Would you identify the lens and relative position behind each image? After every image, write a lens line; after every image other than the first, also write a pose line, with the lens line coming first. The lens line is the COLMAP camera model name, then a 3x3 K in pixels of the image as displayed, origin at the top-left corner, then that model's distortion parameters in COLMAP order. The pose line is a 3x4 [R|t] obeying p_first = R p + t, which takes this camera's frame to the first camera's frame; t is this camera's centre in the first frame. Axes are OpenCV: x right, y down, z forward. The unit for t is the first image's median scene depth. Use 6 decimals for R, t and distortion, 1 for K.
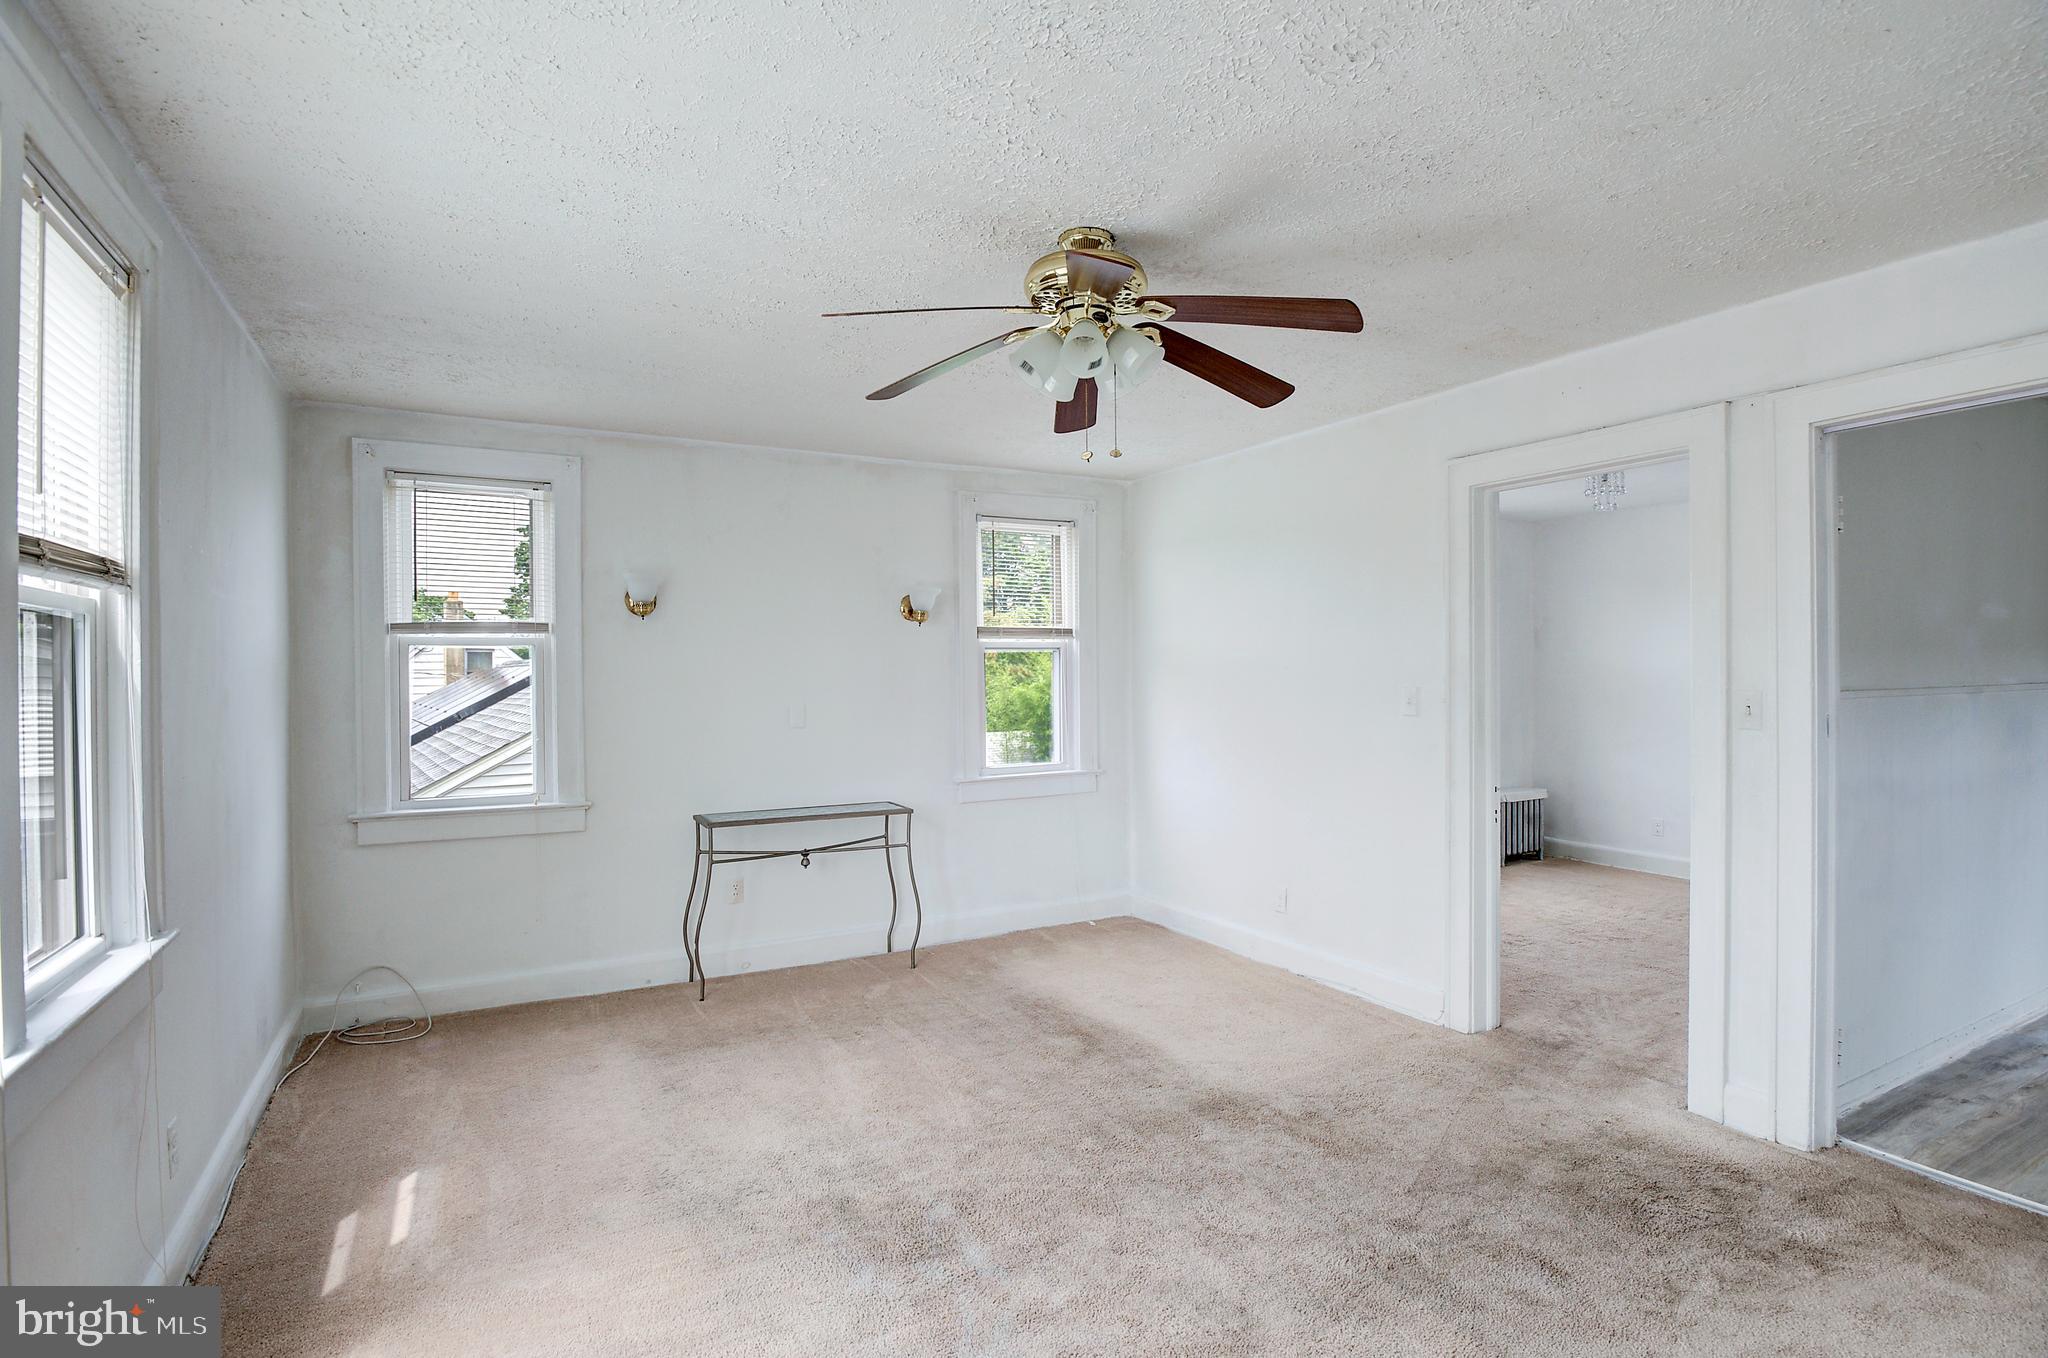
lens RADIAL K [[988.7, 0, 1018.4], [0, 988.7, 676.3], [0, 0, 1]] dist [-0.027277, -0.002334]
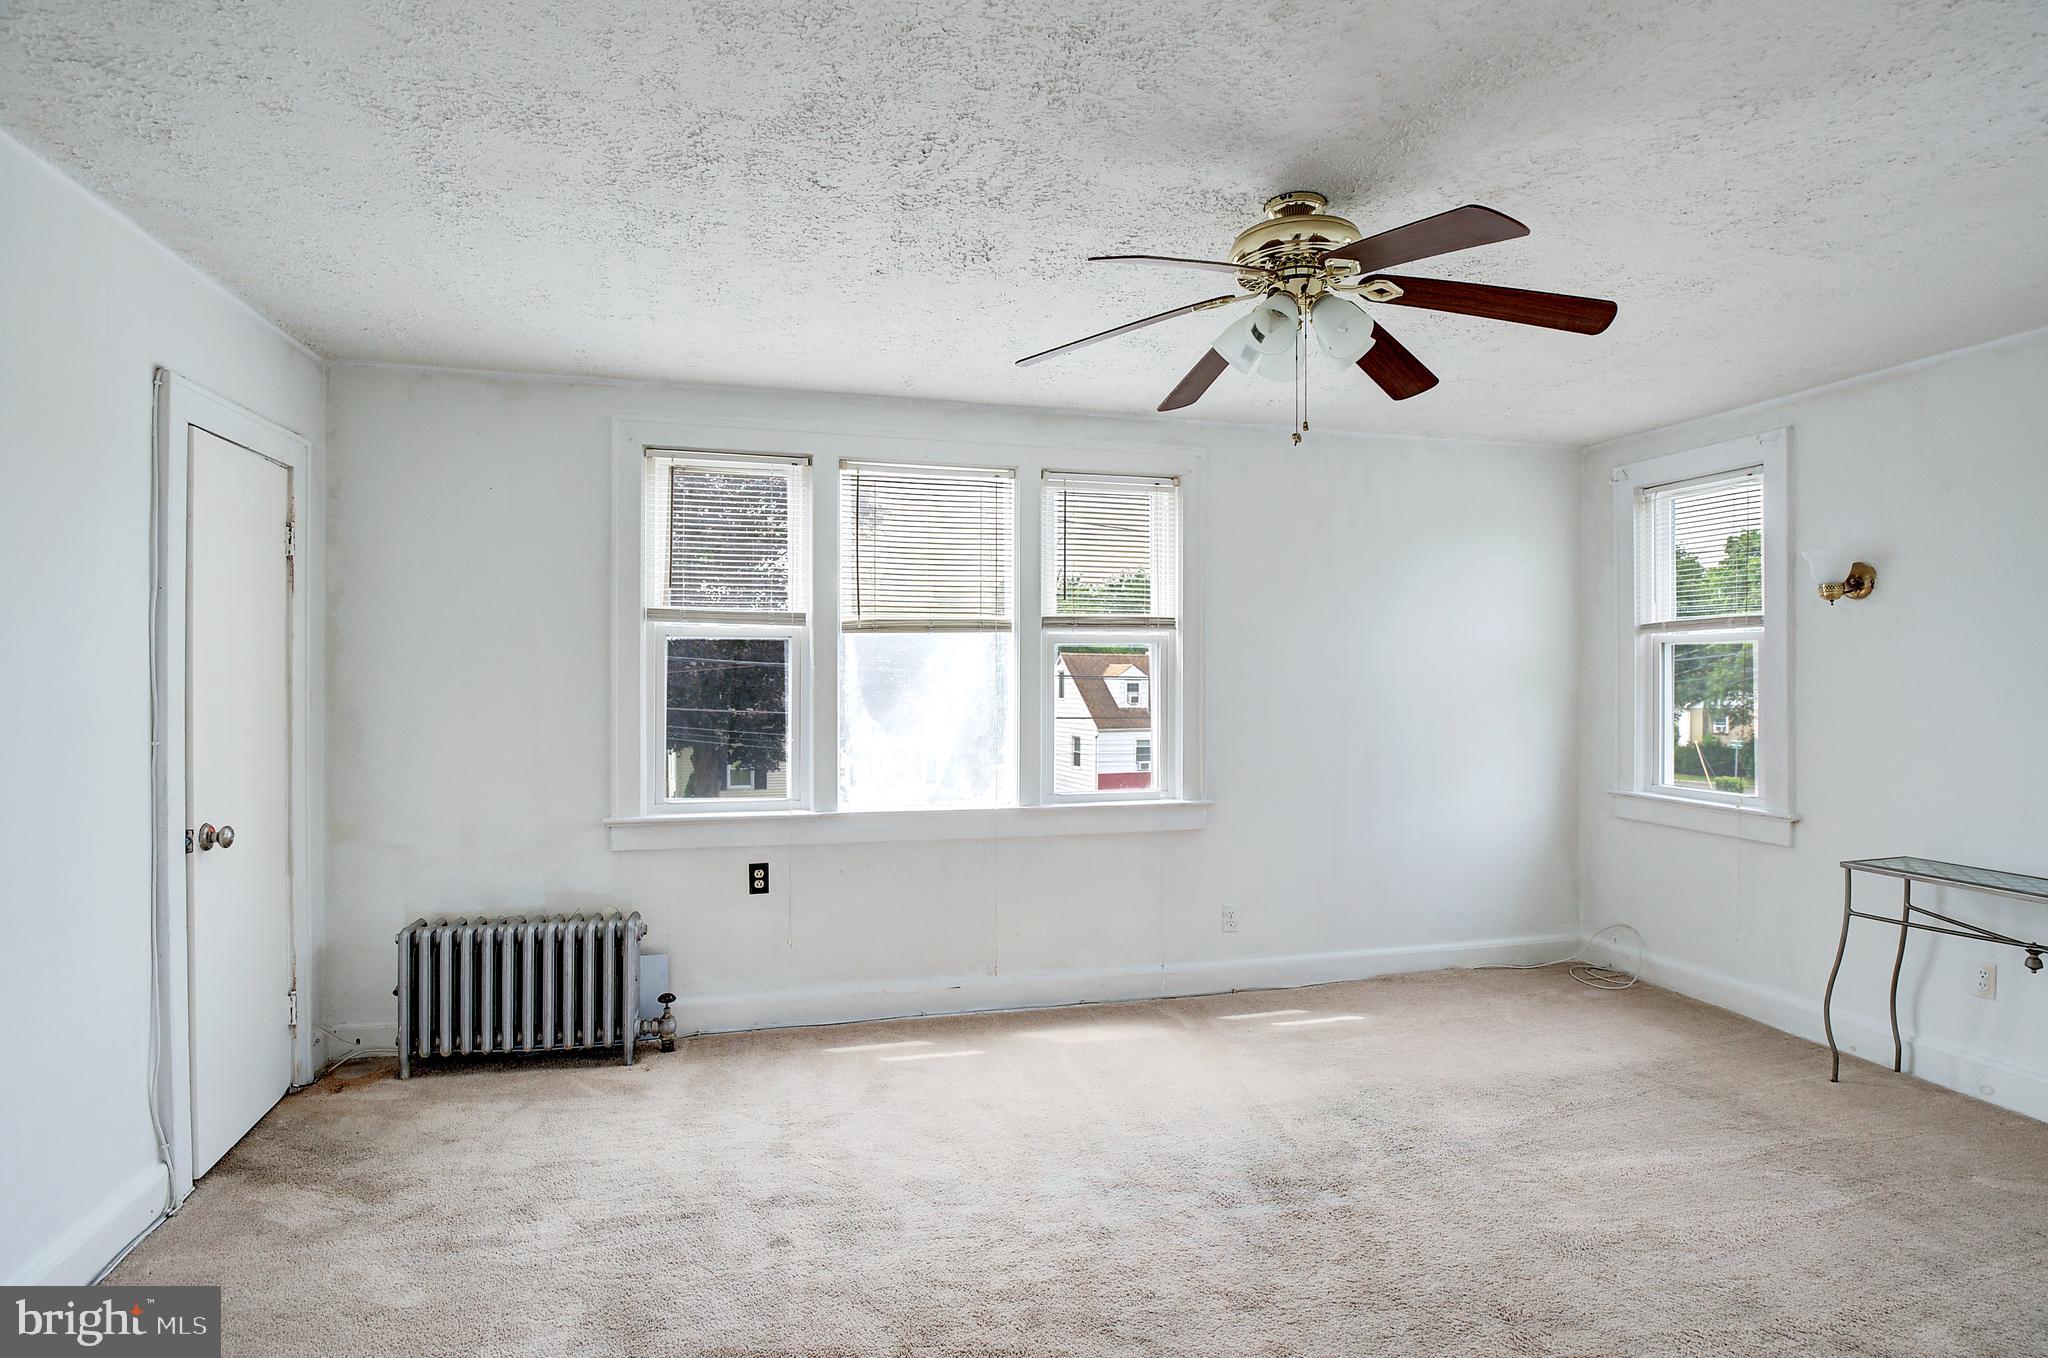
lens RADIAL K [[988.7, 0, 1028.3], [0, 988.7, 673.3], [0, 0, 1]] dist [-0.027277, -0.002334]
pose [[-0.212087, 0.009945, -0.977200, 0.611976], [-0.001310, 0.999944, 0.010461, -0.009209], [0.977250, 0.003498, -0.212062, 0.557195]]
